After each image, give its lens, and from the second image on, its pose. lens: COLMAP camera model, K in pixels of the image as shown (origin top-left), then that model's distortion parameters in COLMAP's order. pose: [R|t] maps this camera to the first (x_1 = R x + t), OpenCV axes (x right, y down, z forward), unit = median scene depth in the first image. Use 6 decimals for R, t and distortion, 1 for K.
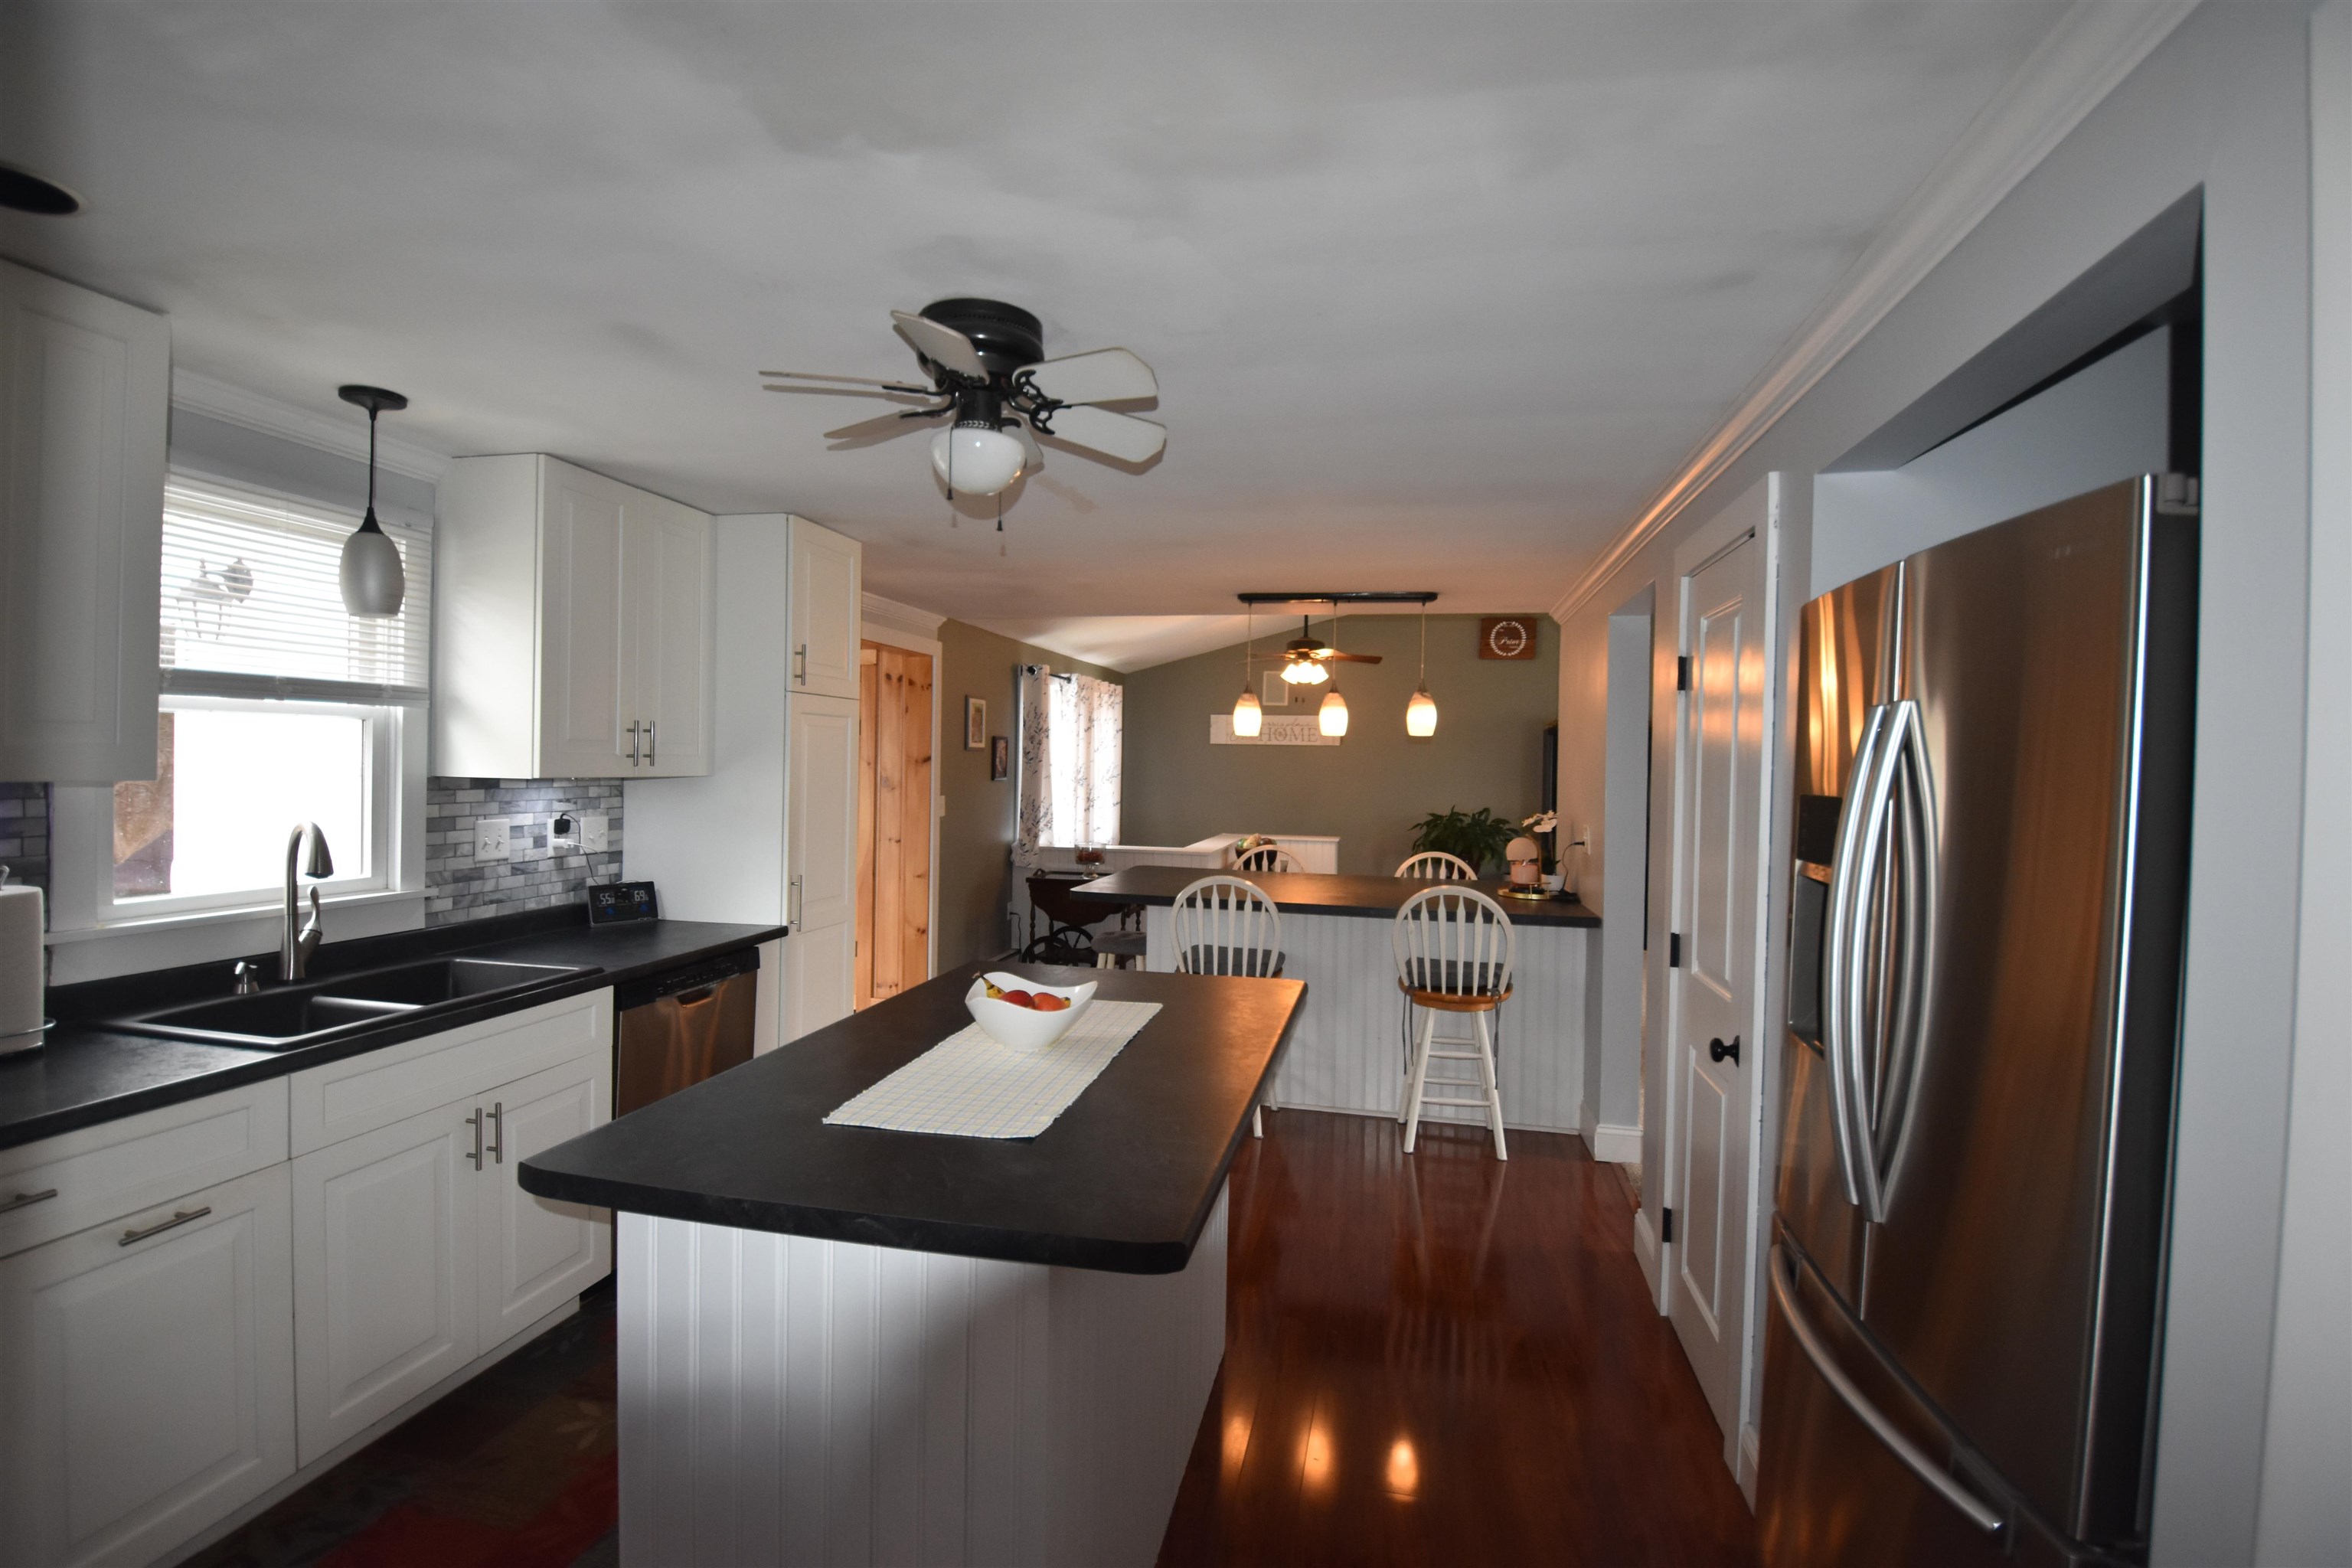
lens RADIAL K [[1061.7, 0, 1178.4], [0, 1061.7, 778.3], [0, 0, 1]] dist [0.002322, -0.020014]
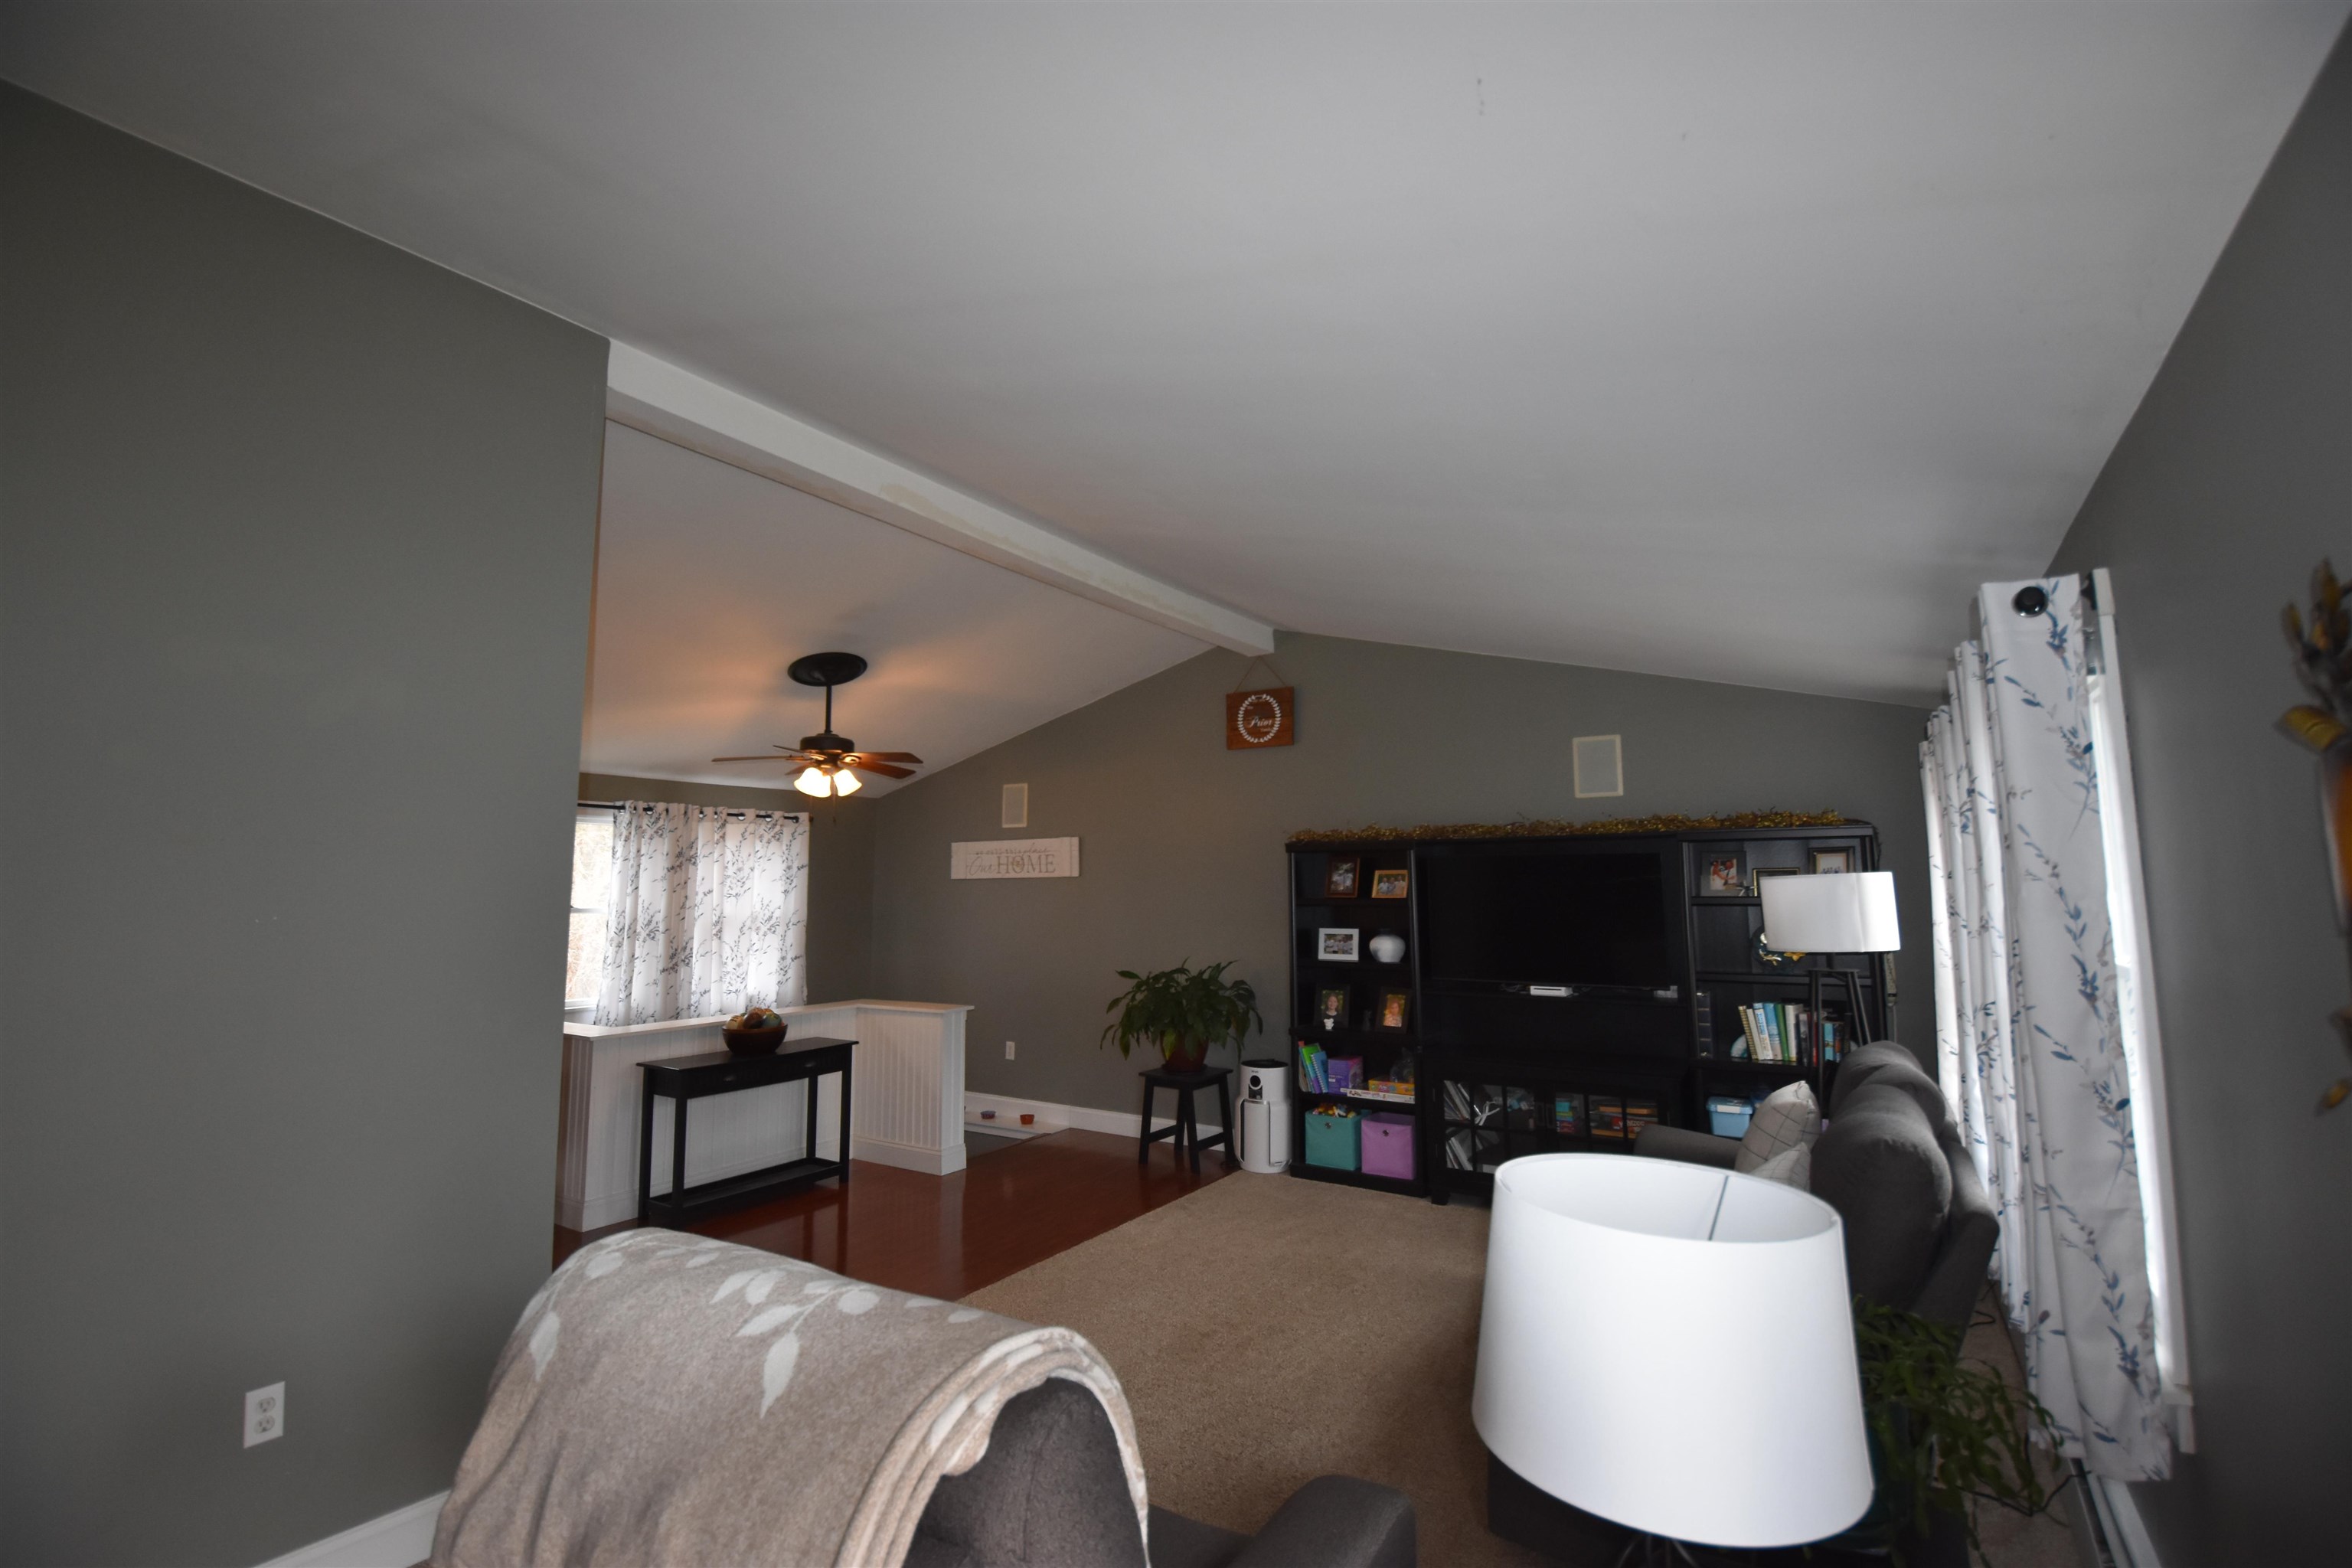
lens RADIAL K [[1020.2, 0, 1190.2], [0, 1020.2, 762.0], [0, 0, 1]] dist [-0.000310, -0.018652]
pose [[0.939392, -0.067110, -0.336213, 0.611284], [0.018194, 0.989031, -0.146583, -0.005469], [0.342362, 0.131582, 0.930309, 0.442492]]
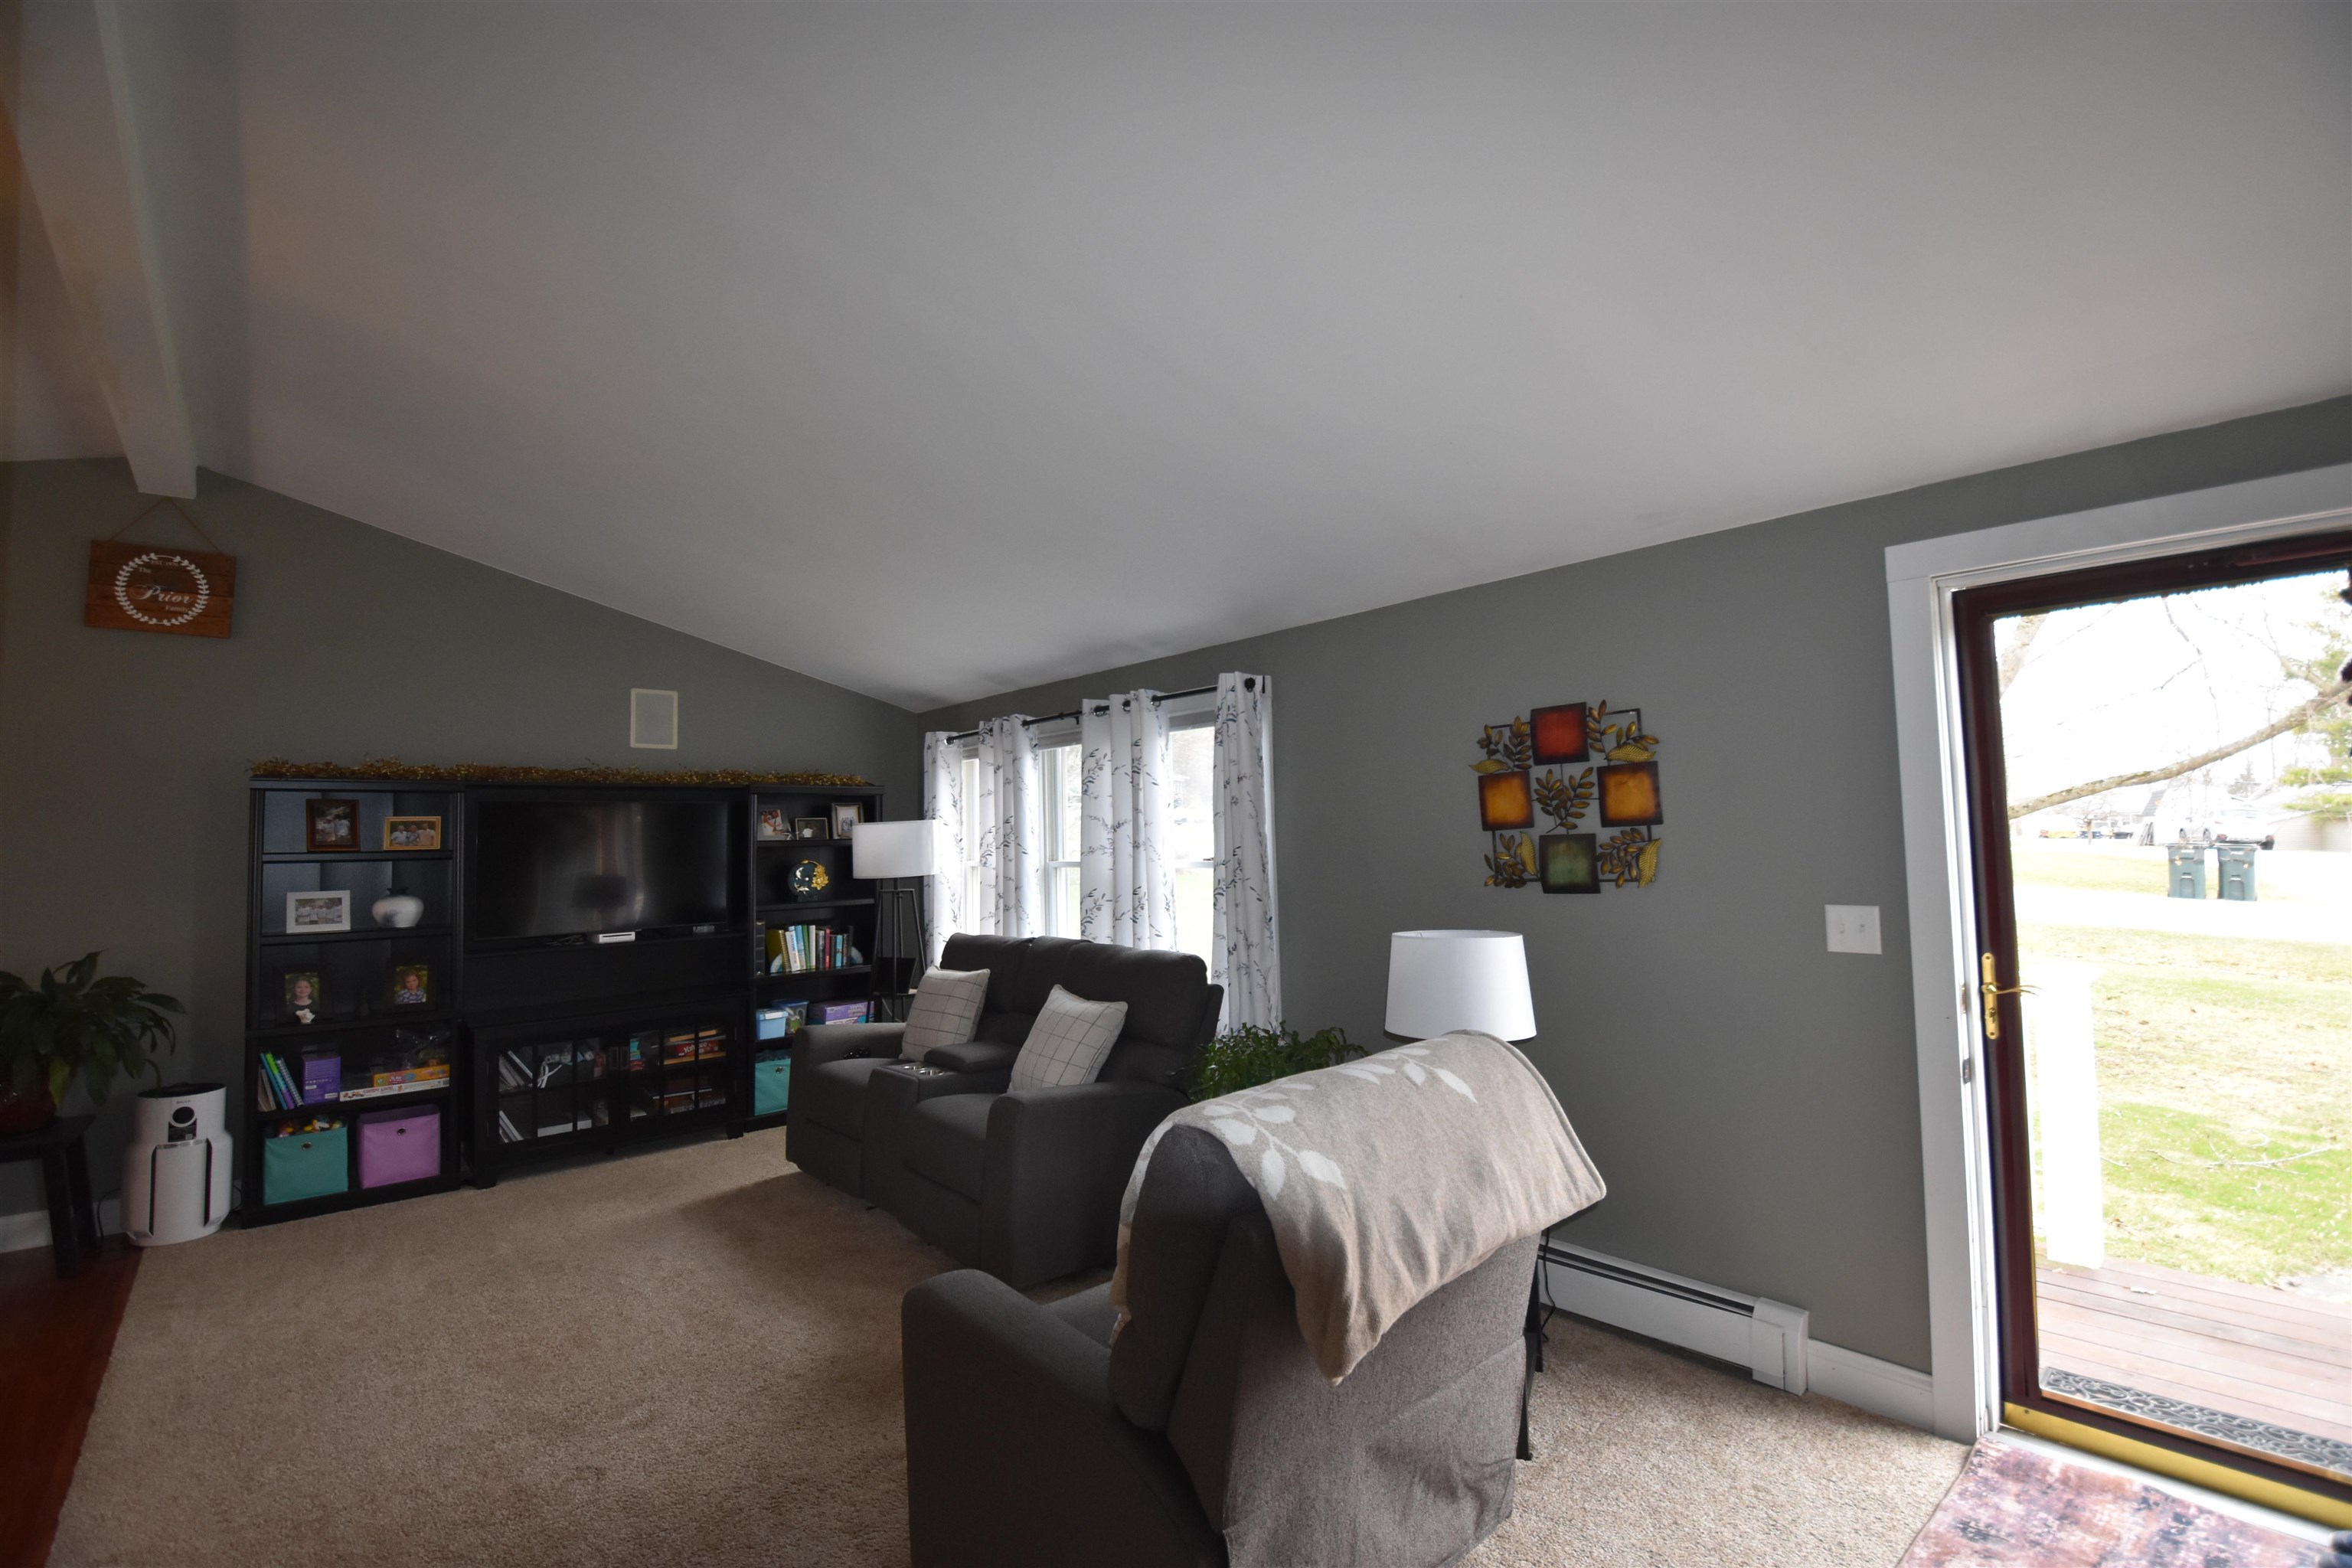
lens RADIAL K [[1004.9, 0, 1169.8], [0, 1004.9, 771.7], [0, 0, 1]] dist [-0.000933, -0.017574]
pose [[0.593550, 0.015876, 0.804641, 0.279142], [0.046301, 0.997476, -0.053836, -0.007071], [-0.803464, 0.069210, 0.591316, 0.474266]]
